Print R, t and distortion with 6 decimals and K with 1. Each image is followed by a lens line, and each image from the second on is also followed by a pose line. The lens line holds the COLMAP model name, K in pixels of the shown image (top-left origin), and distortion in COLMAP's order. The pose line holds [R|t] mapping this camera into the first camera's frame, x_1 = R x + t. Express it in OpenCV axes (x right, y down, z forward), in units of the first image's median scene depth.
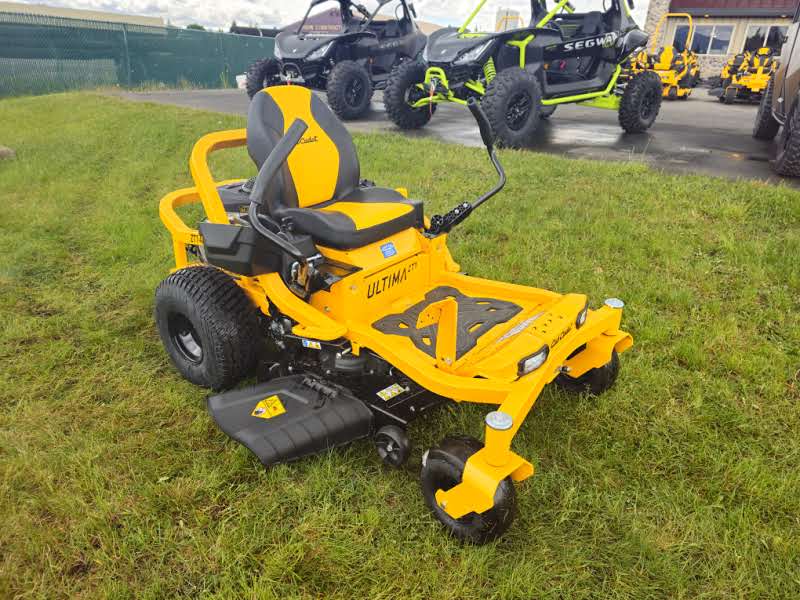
lens RADIAL K [[533.8, 0, 399.9], [0, 533.8, 299.9], [0, 0, 1]] dist [0.028833, -0.029246]
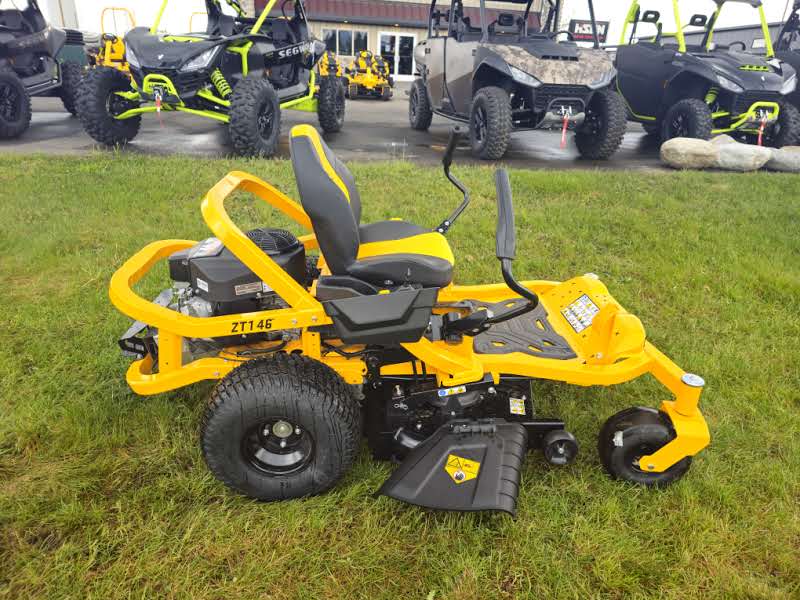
lens RADIAL K [[533.8, 0, 399.7], [0, 533.8, 299.3], [0, 0, 1]] dist [0.028833, -0.029246]
pose [[0.747942, -0.261150, 0.610232, -0.264893], [0.253490, 0.962049, 0.101016, -0.067677], [-0.613454, 0.079133, 0.785756, 0.094363]]
